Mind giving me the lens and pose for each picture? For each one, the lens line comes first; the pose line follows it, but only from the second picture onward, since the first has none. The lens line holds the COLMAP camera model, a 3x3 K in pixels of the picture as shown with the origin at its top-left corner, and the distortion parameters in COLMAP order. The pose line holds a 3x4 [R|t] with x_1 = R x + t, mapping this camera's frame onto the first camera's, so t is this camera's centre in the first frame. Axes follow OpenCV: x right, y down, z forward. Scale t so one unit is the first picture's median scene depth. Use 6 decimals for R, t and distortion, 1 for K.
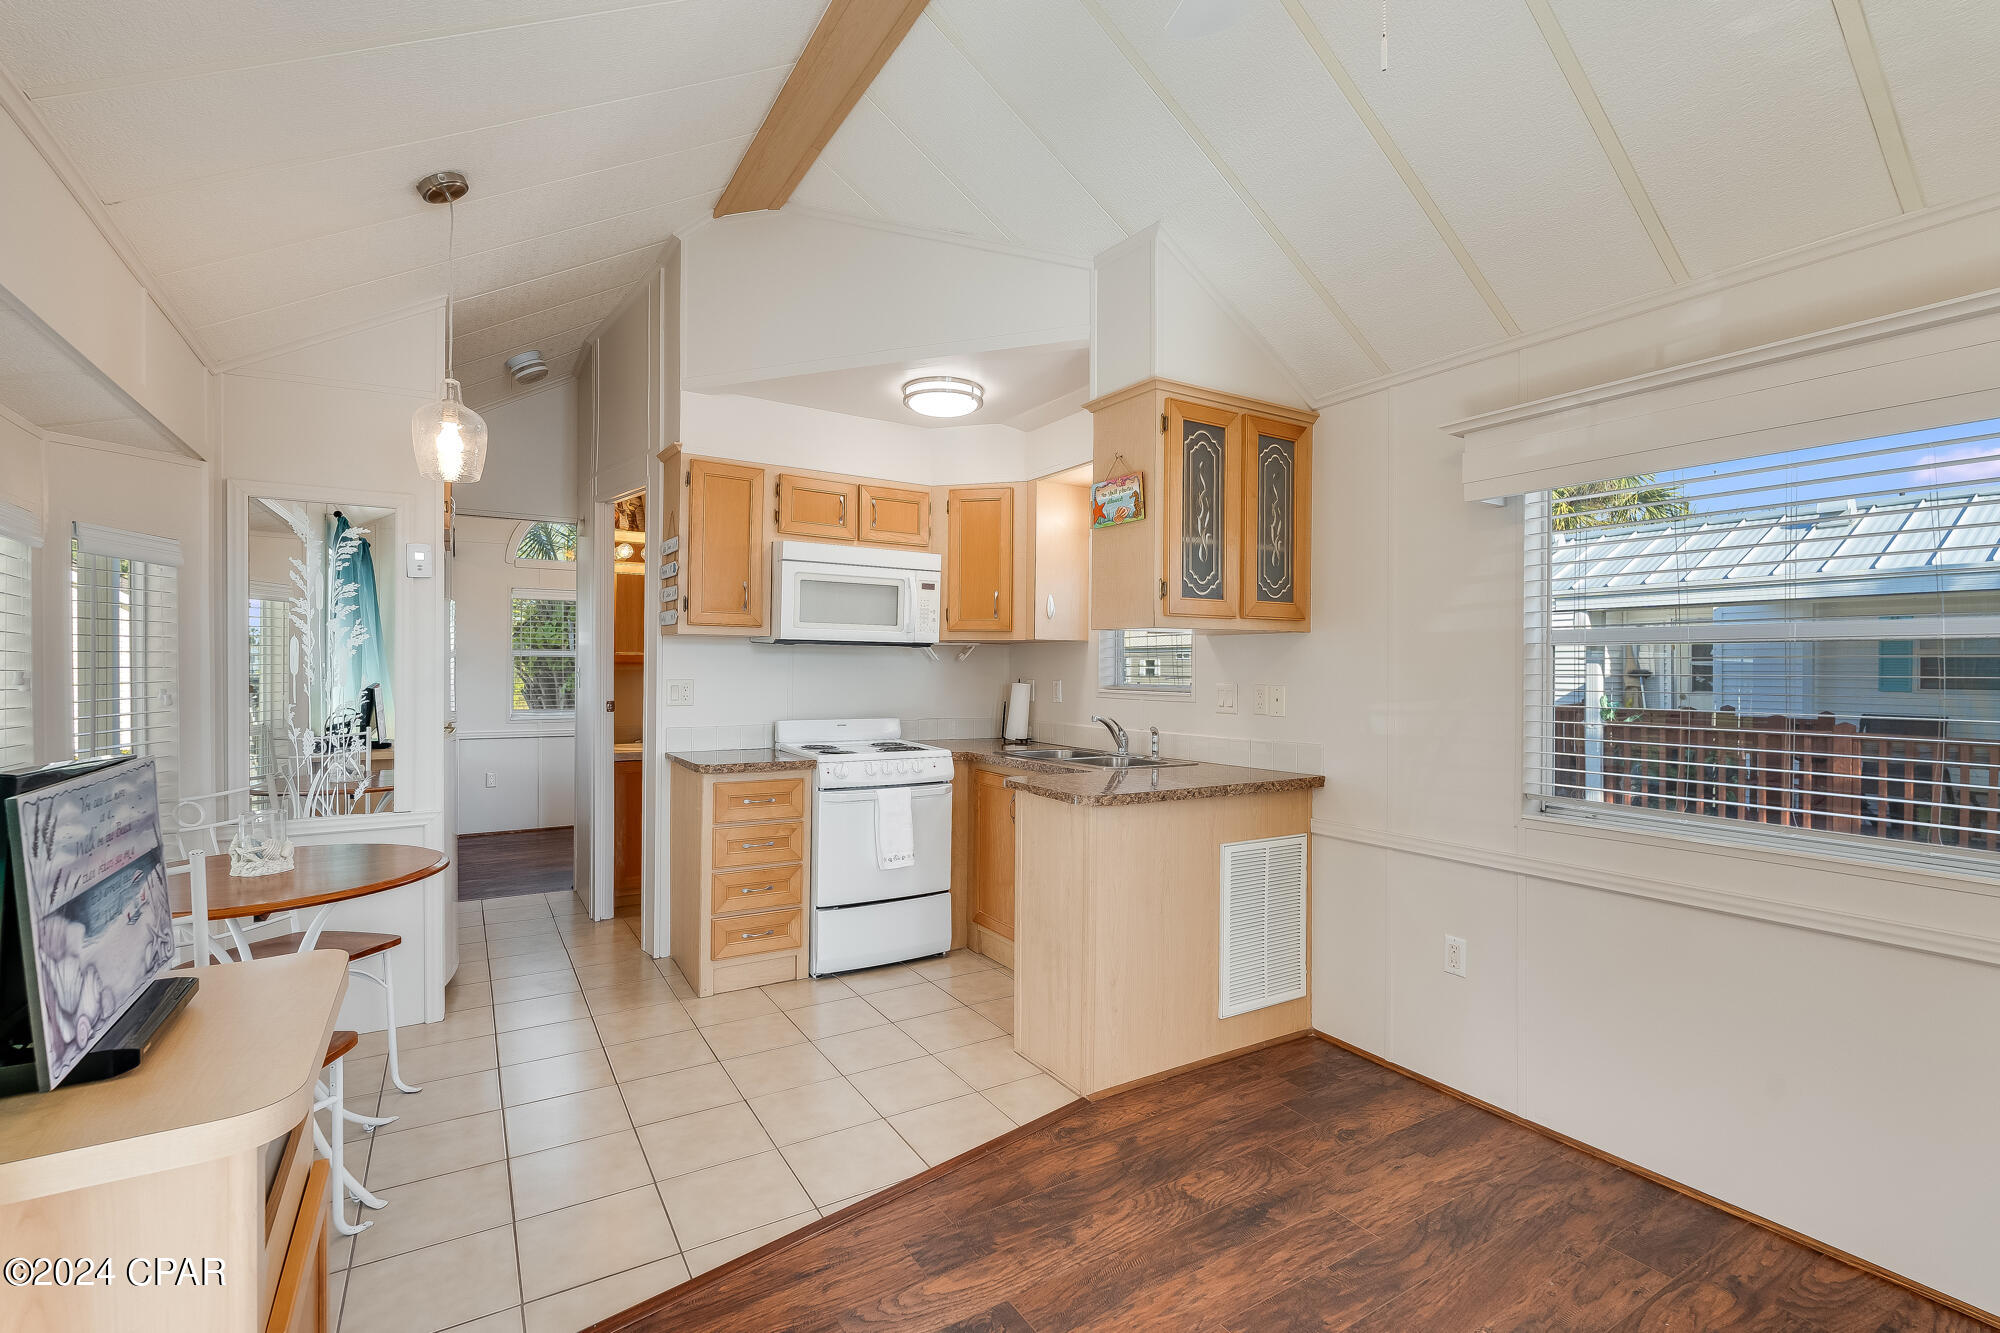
lens RADIAL K [[886.3, 0, 998.2], [0, 886.3, 677.7], [0, 0, 1]] dist [-0.003424, -0.000300]
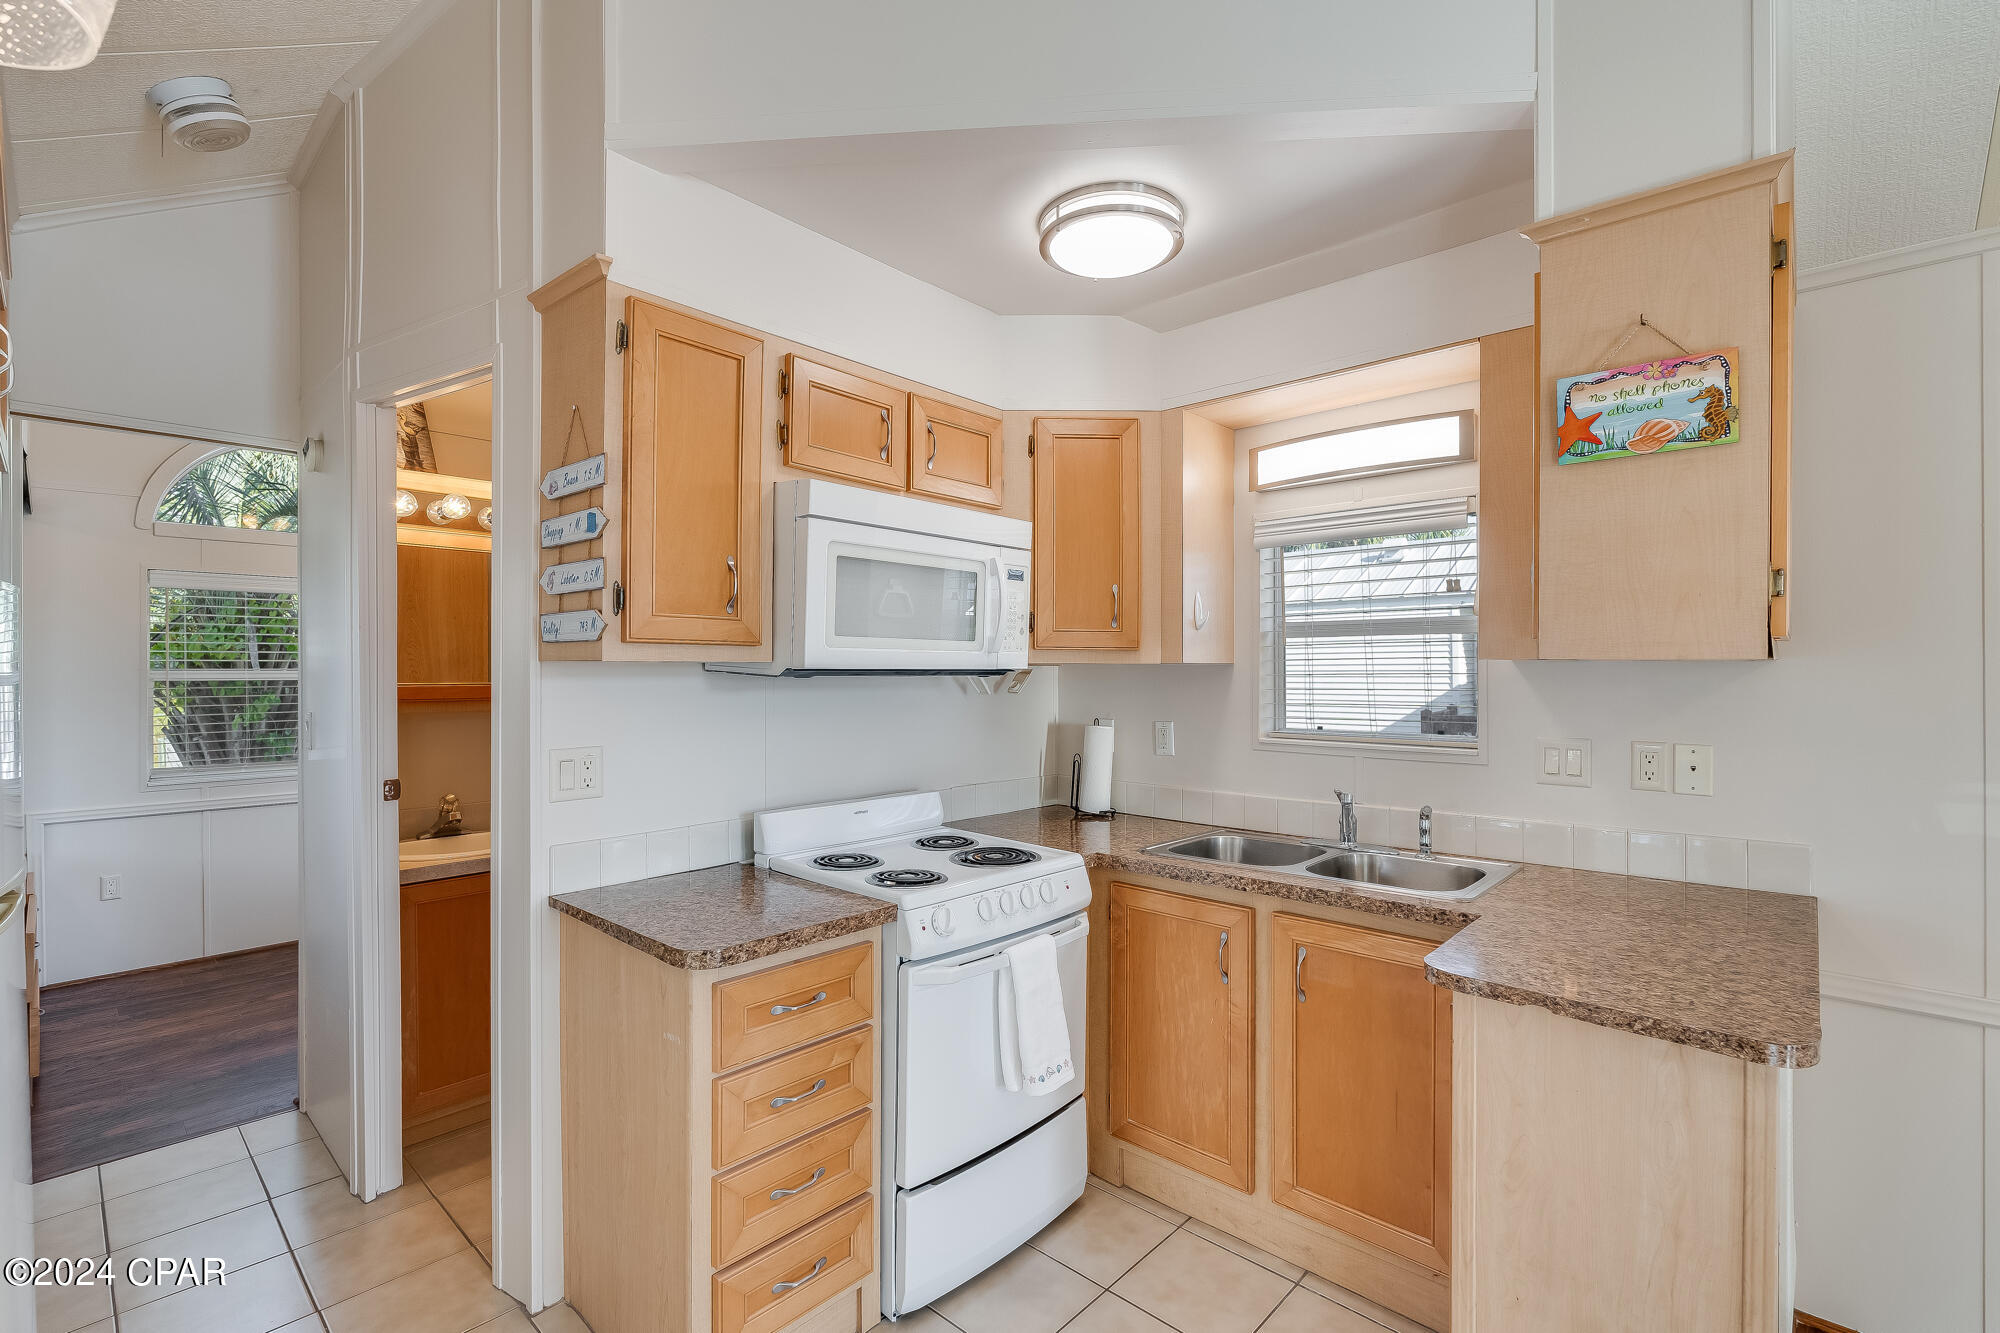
lens RADIAL K [[891.2, 0, 995.5], [0, 891.2, 681.9], [0, 0, 1]] dist [-0.002723, -0.000590]
pose [[0.963441, -0.010699, 0.267707, -0.266188], [0.009896, 0.999942, 0.004351, -0.035961], [-0.267738, -0.001542, 0.963490, 0.448155]]
